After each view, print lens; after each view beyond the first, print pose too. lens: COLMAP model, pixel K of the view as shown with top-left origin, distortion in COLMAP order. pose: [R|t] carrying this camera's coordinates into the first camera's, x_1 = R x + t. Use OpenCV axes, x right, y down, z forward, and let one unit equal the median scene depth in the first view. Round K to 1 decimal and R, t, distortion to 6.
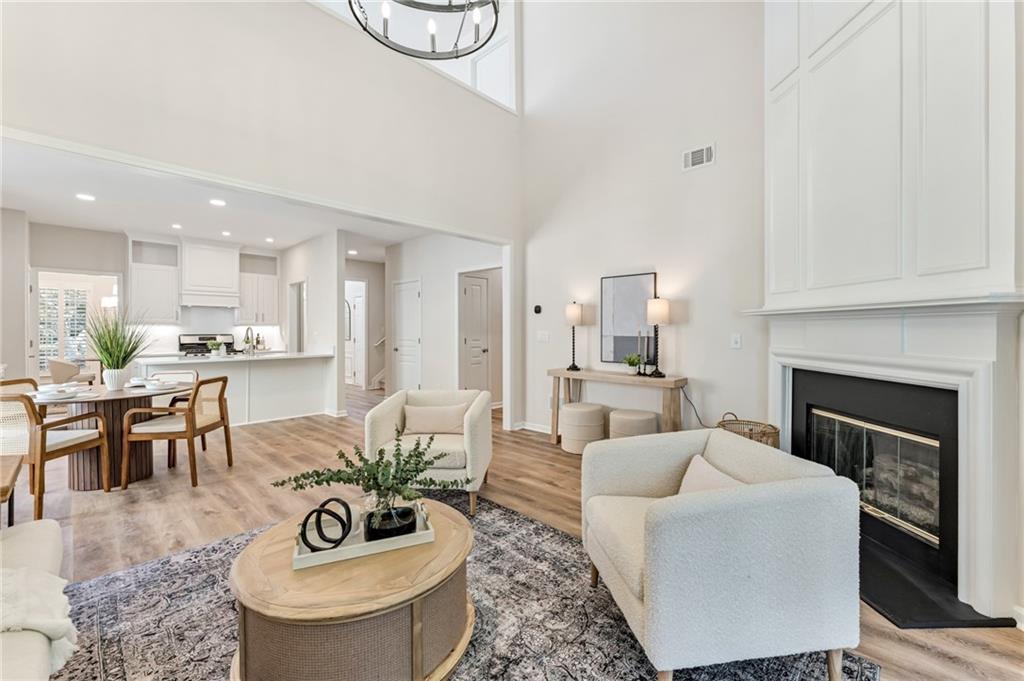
lens RADIAL K [[419.2, 0, 507.7], [0, 419.2, 326.4], [0, 0, 1]] dist [-0.001102, -0.000061]
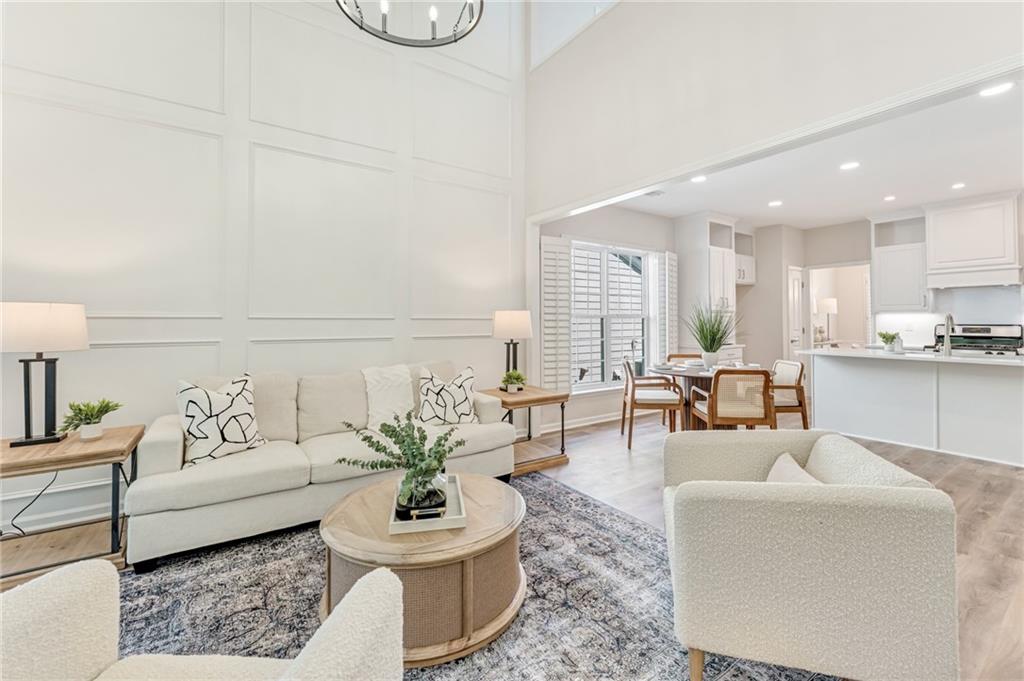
lens RADIAL K [[419.2, 0, 518.3], [0, 419.2, 318.8], [0, 0, 1]] dist [-0.001102, -0.000061]
pose [[-0.196642, -0.005837, -0.980458, 0.351879], [0.013740, 0.999868, -0.008708, 0.009377], [0.980379, -0.015184, -0.196536, 0.729634]]
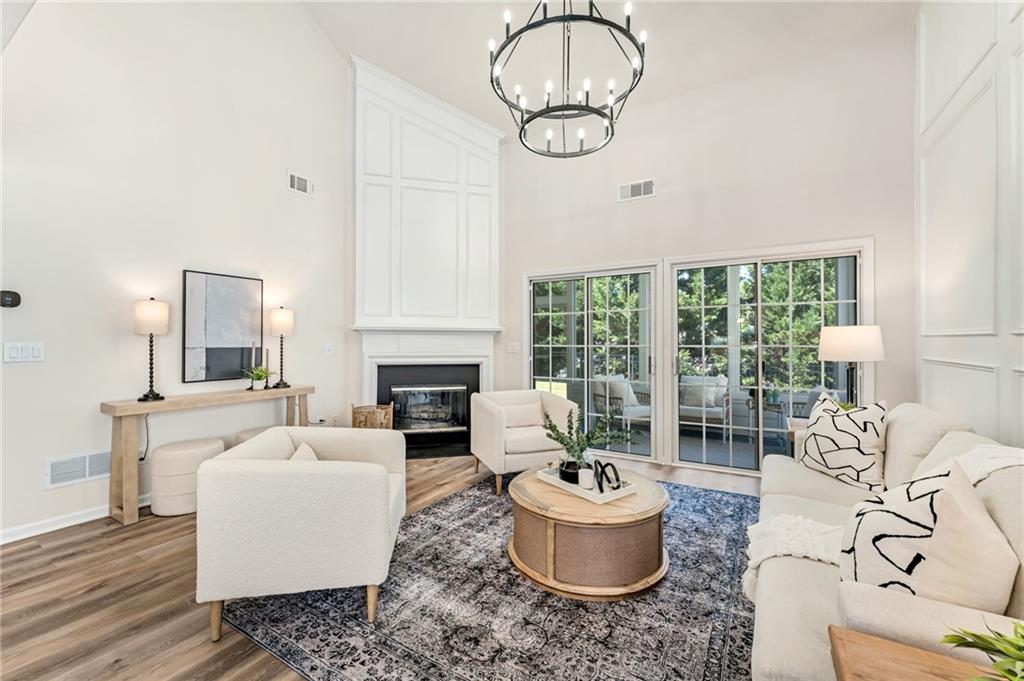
lens RADIAL K [[419.2, 0, 515.6], [0, 419.2, 331.7], [0, 0, 1]] dist [-0.001102, -0.000061]
pose [[-0.235450, 0.021271, 0.971654, -0.837100], [-0.007802, 0.999687, -0.023775, 0.008411], [-0.971855, -0.013178, -0.235211, 0.783300]]
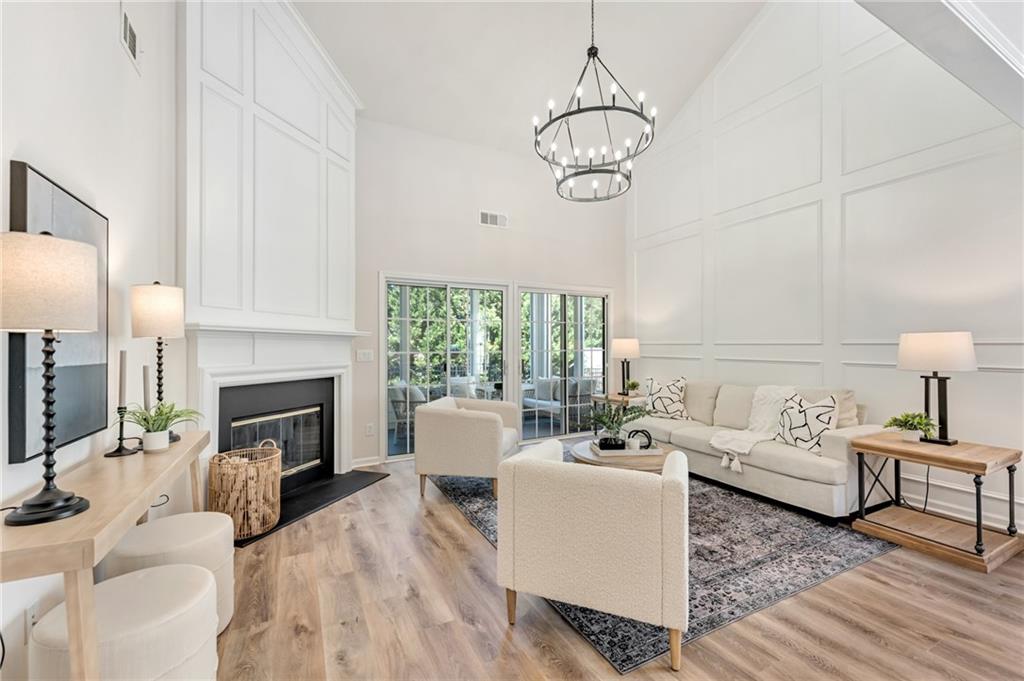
lens RADIAL K [[419.2, 0, 519.0], [0, 419.2, 337.0], [0, 0, 1]] dist [-0.001102, -0.000061]
pose [[-0.953068, 0.009874, 0.302595, -0.232385], [0.000458, 0.999514, -0.031171, 0.012641], [-0.302755, -0.029569, -0.952609, 1.522812]]
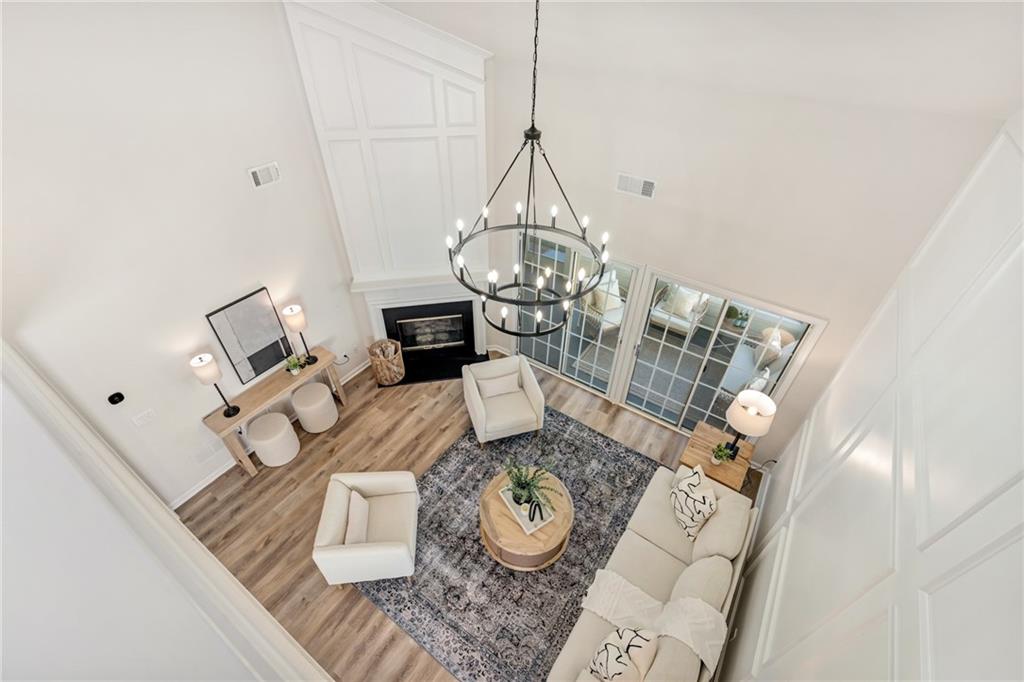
lens RADIAL K [[458.2, 0, 516.6], [0, 458.2, 337.7], [0, 0, 1]] dist [-0.003031, 0.000069]
pose [[-0.177268, -0.639003, 0.748499, -0.821017], [-0.025330, 0.763255, 0.645601, -0.930804], [-0.983837, 0.095484, -0.151487, 0.673284]]
